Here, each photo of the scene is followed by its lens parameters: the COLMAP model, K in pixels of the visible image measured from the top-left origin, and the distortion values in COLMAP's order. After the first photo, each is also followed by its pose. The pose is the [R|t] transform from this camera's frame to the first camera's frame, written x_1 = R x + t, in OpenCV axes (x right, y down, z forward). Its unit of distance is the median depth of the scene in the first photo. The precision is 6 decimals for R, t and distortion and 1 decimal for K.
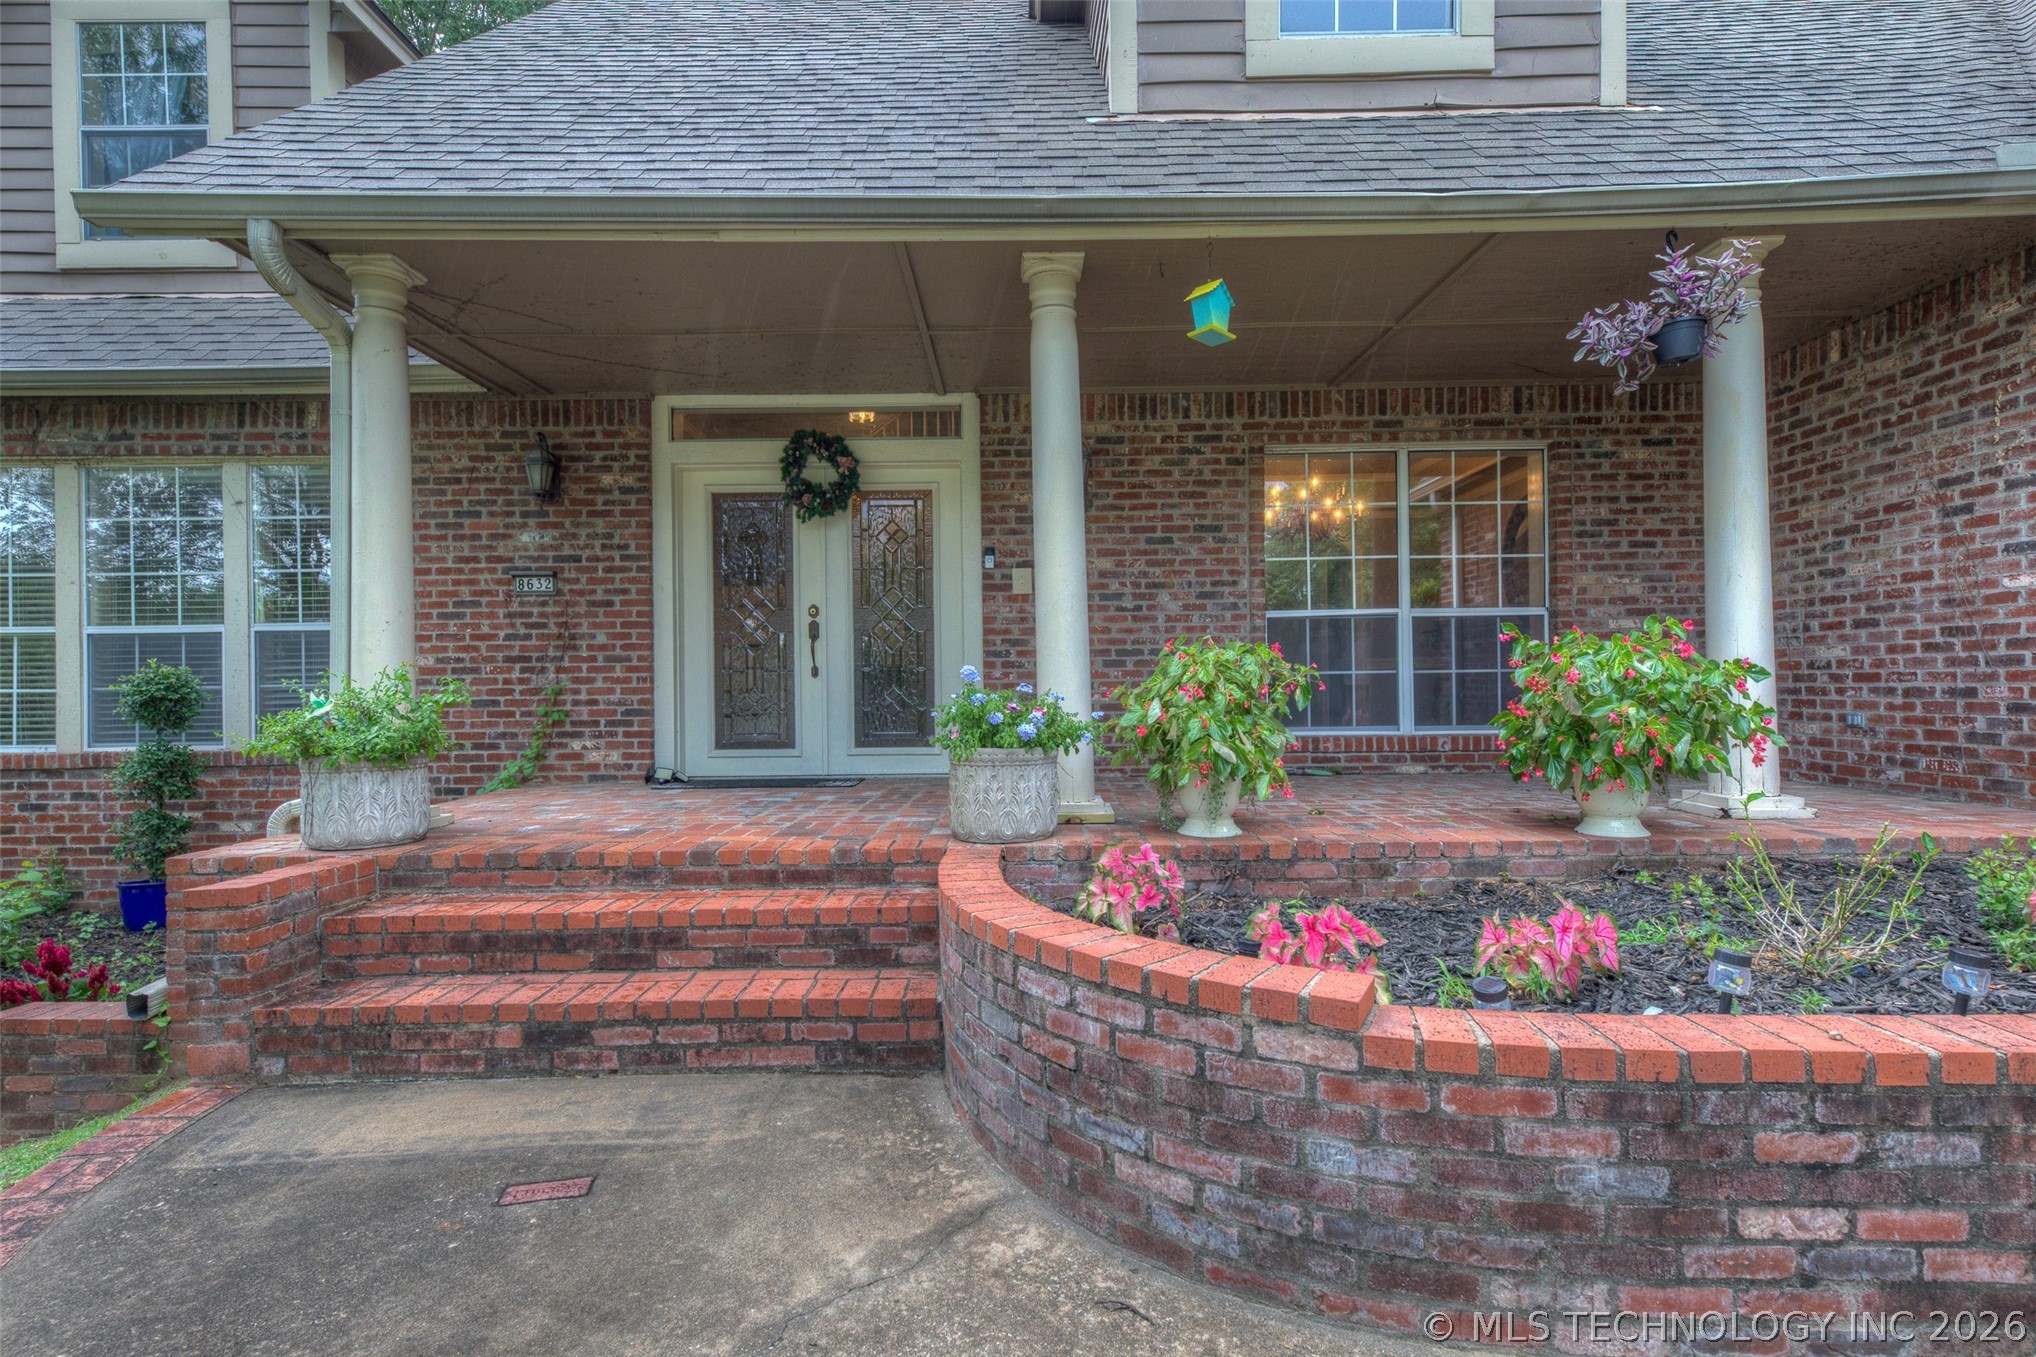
lens RADIAL K [[992.8, 0, 1018.3], [0, 992.8, 670.6], [0, 0, 1]] dist [0.019280, 0.000485]
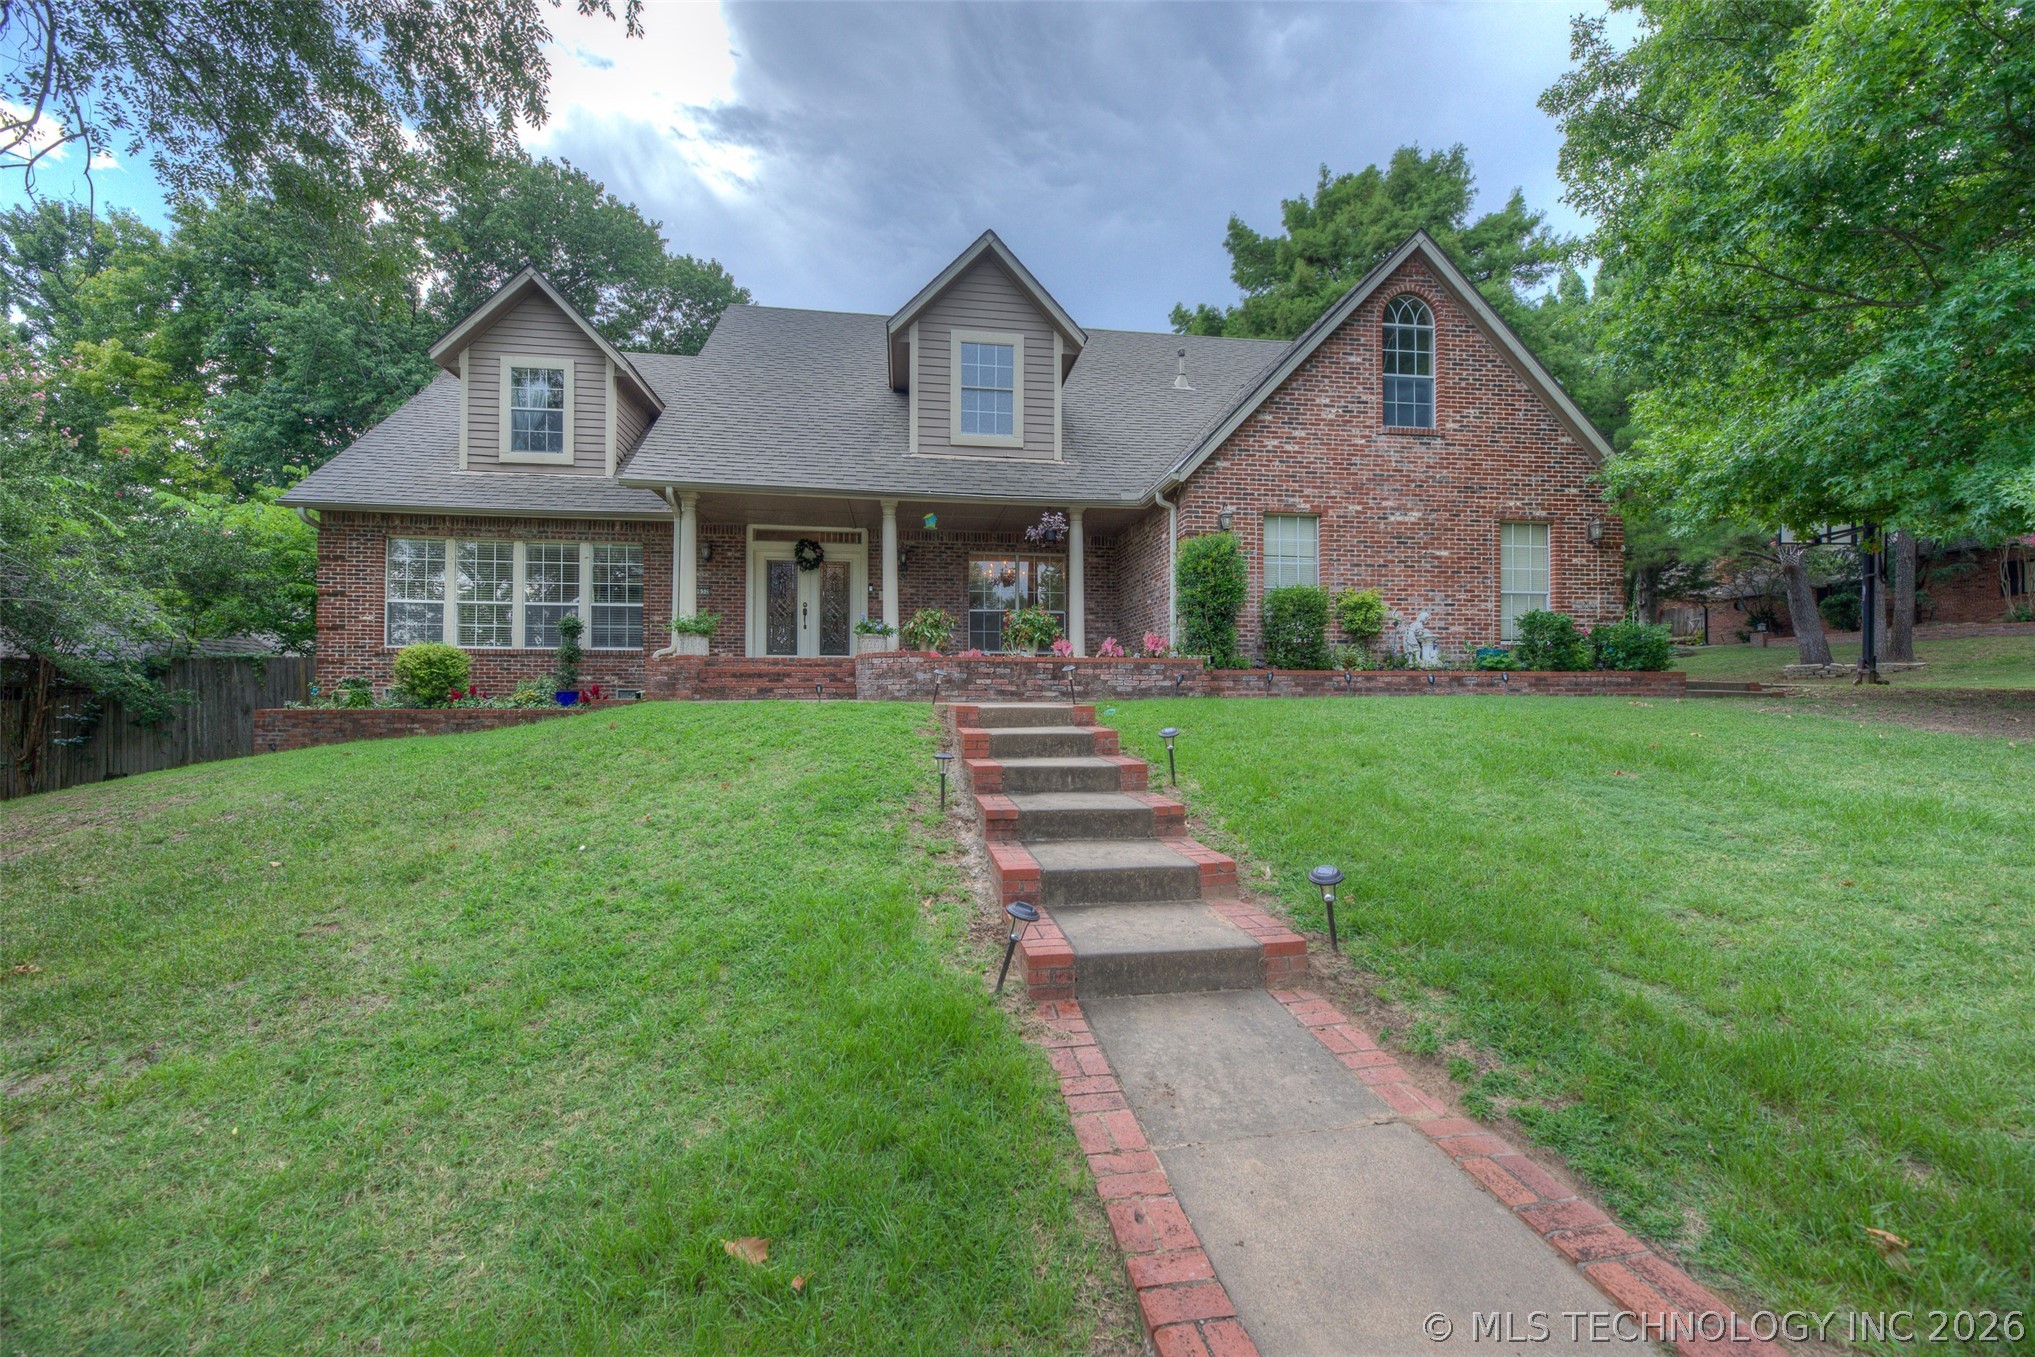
lens RADIAL K [[807.2, 0, 1014.8], [0, 807.2, 683.5], [0, 0, 1]] dist [0.010746, -0.000783]
pose [[0.990001, 0.016831, 0.140055, 0.059025], [-0.014819, 0.999772, -0.015398, 0.186314], [-0.140282, 0.013168, 0.990024, -1.307219]]
